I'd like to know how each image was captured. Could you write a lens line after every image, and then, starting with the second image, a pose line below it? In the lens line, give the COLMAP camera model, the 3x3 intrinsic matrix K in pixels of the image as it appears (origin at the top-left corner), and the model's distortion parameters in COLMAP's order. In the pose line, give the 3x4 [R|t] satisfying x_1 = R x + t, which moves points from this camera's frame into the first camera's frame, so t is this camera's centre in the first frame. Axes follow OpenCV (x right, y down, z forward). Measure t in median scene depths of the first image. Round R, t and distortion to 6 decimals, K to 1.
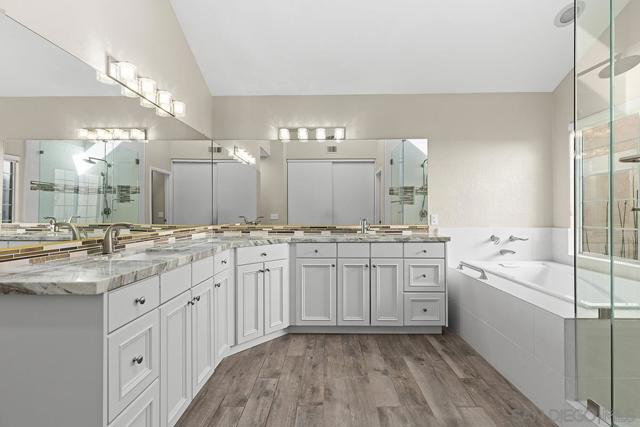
lens RADIAL K [[289.4, 0, 323.6], [0, 289.4, 213.8], [0, 0, 1]] dist [0.015853, -0.000513]
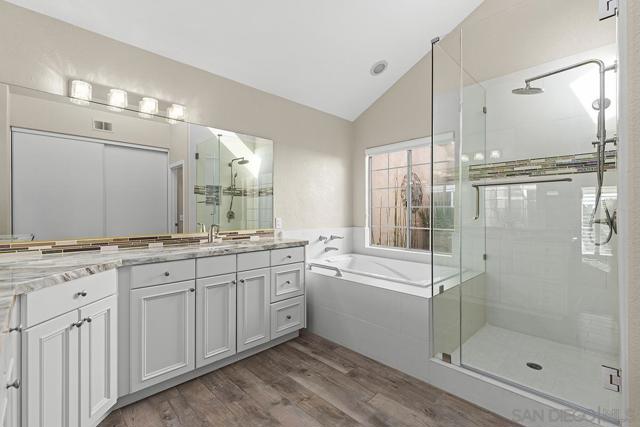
lens RADIAL K [[289.4, 0, 320.8], [0, 289.4, 212.0], [0, 0, 1]] dist [0.015853, -0.000513]
pose [[0.698993, 0.001845, 0.715126, -0.268514], [-0.001780, 0.999998, -0.000840, -0.020579], [-0.715126, -0.000686, 0.698995, 0.242098]]
